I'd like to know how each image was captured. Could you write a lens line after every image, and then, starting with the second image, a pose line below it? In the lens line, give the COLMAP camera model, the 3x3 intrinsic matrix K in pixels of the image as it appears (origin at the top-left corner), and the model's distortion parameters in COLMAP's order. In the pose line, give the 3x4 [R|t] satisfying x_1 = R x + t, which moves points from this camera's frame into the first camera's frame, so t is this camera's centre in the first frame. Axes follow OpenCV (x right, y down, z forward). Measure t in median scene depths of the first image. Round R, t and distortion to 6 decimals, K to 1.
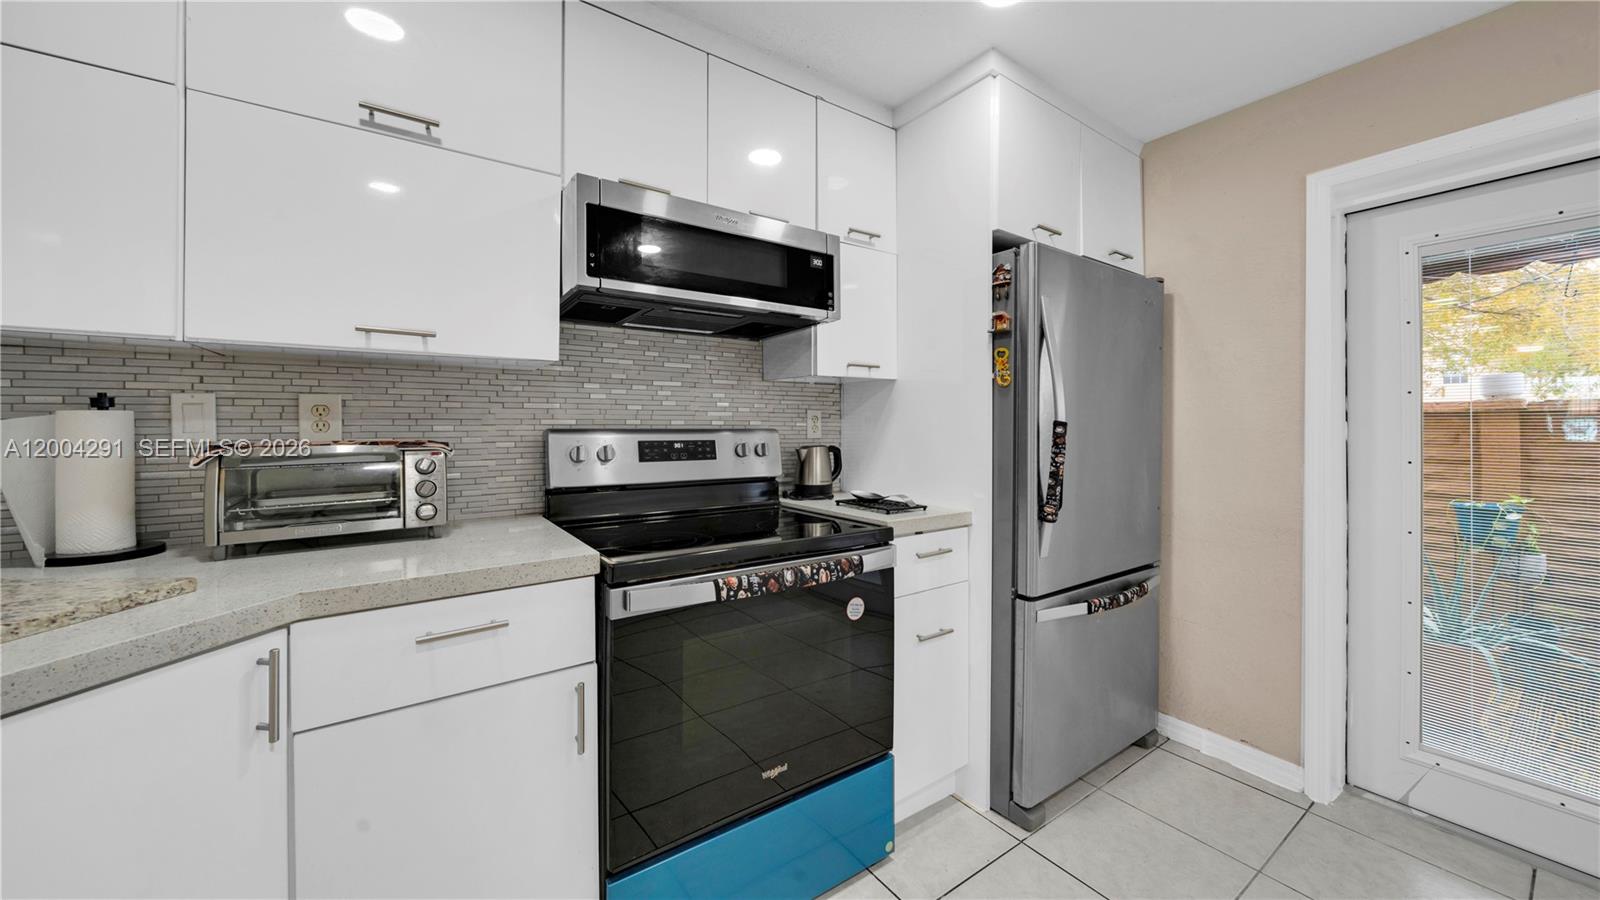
lens RADIAL K [[549.6, 0, 793.1], [0, 549.6, 426.0], [0, 0, 1]] dist [-0.005934, -0.000465]
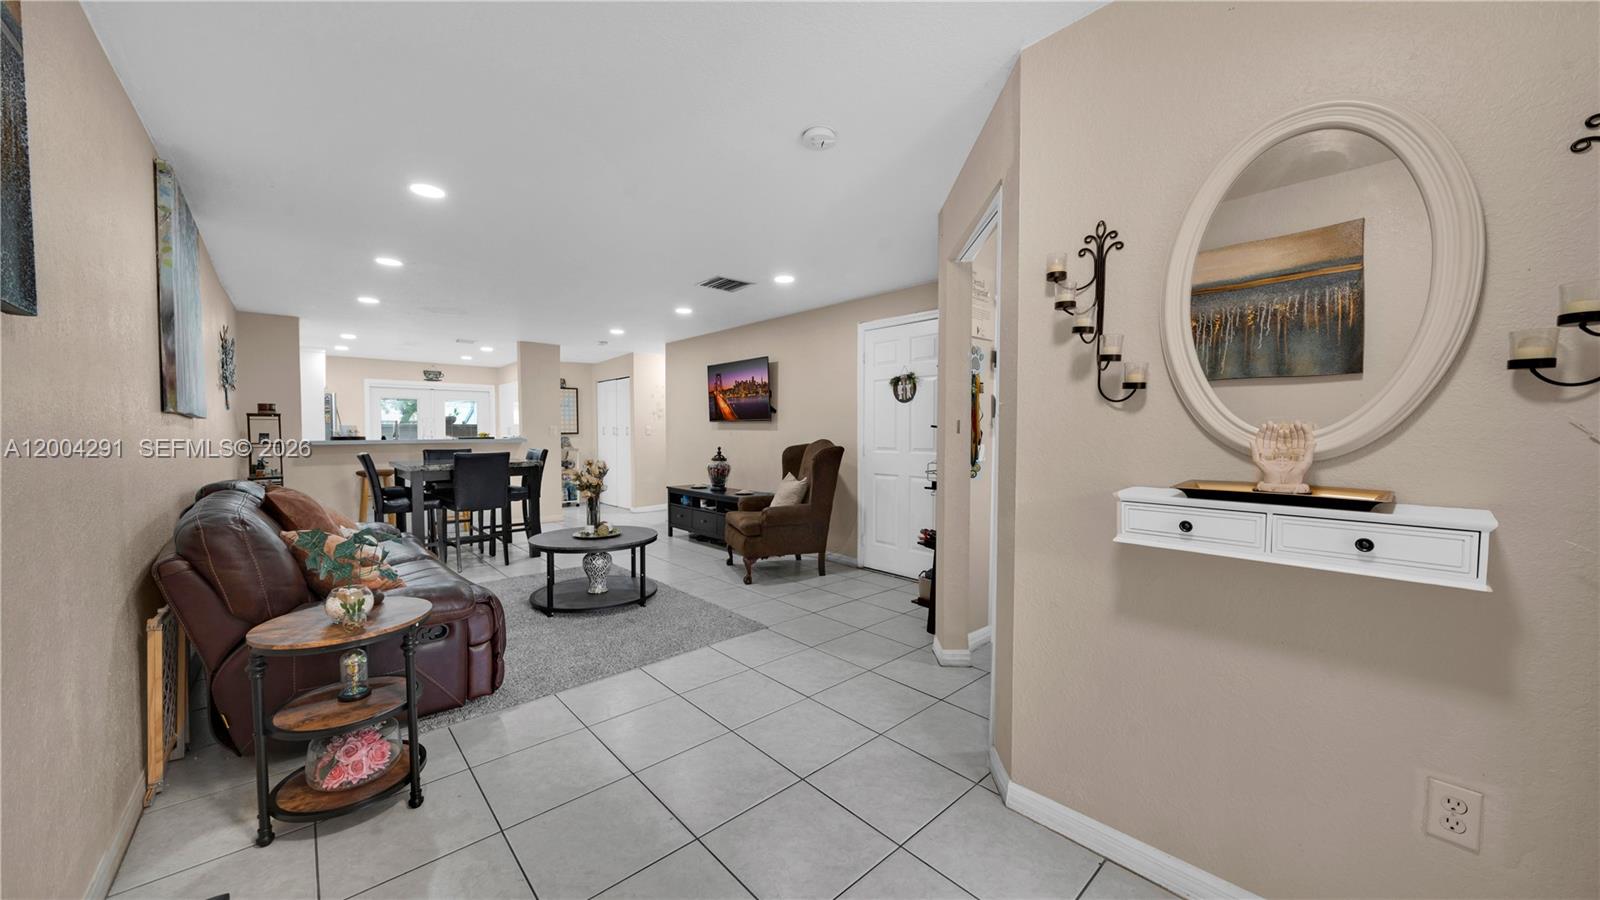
lens RADIAL K [[549.6, 0, 792.0], [0, 549.6, 454.2], [0, 0, 1]] dist [-0.005934, -0.000465]
pose [[-0.120537, -0.042387, 0.991803, -4.927667], [-0.008770, 0.999094, 0.041633, -0.028362], [-0.992670, -0.003680, -0.120800, -2.467144]]
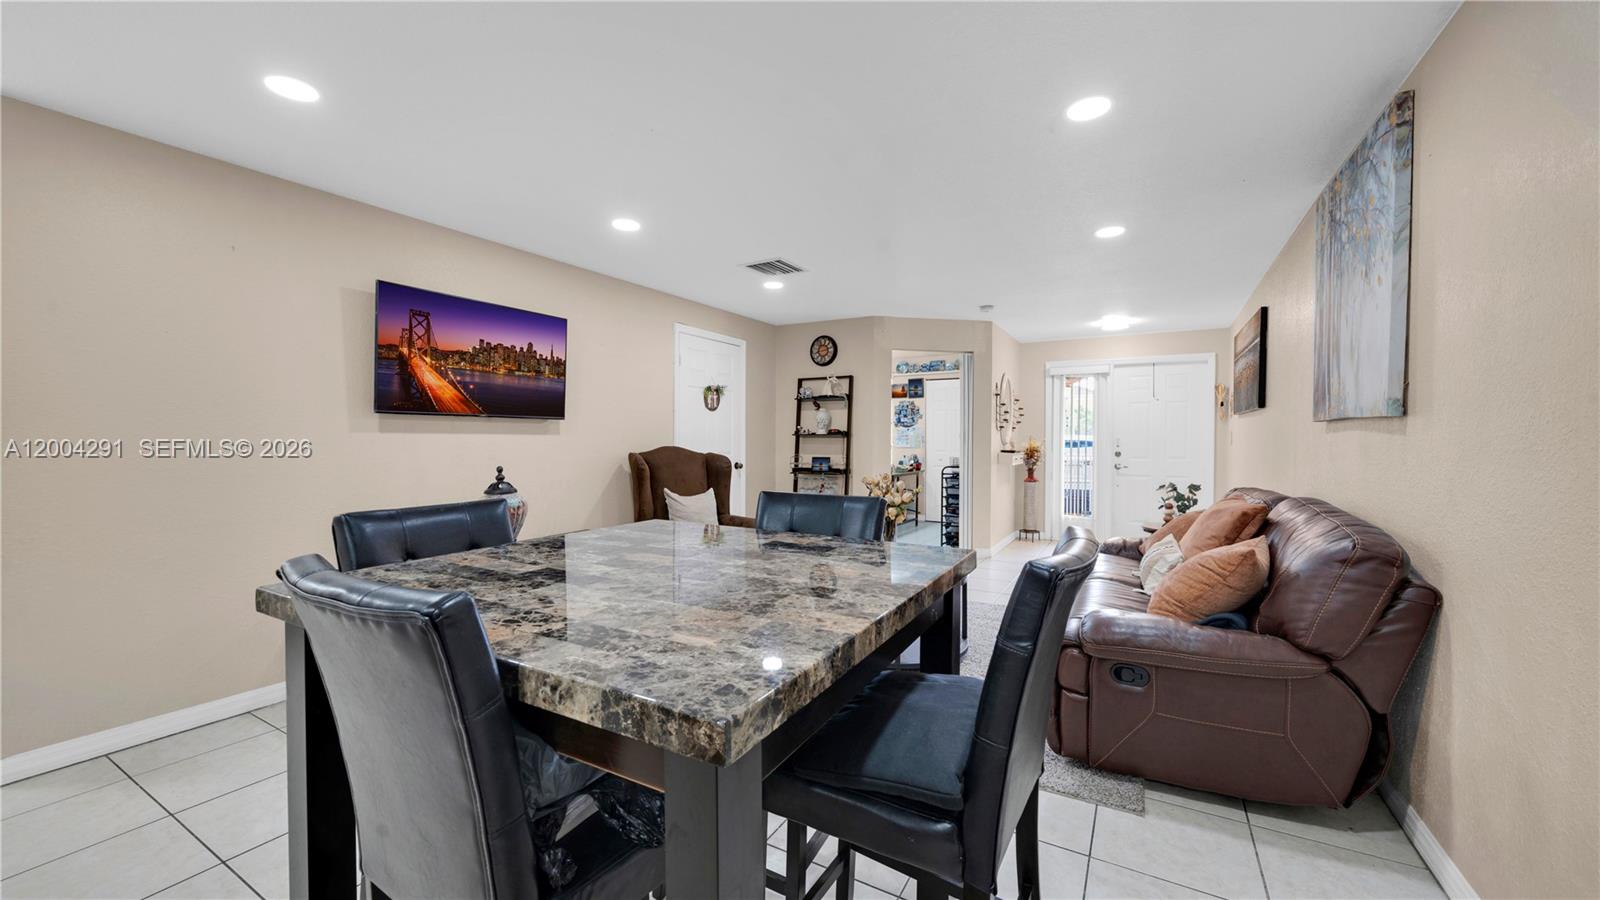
lens RADIAL K [[606.9, 0, 797.0], [0, 606.9, 443.3], [0, 0, 1]] dist [-0.004391, 0.000702]
pose [[-0.910184, 0.000031, -0.414203, -1.252603], [-0.000571, 0.999999, 0.001329, -0.002644], [0.414203, 0.001446, -0.910183, -0.086997]]
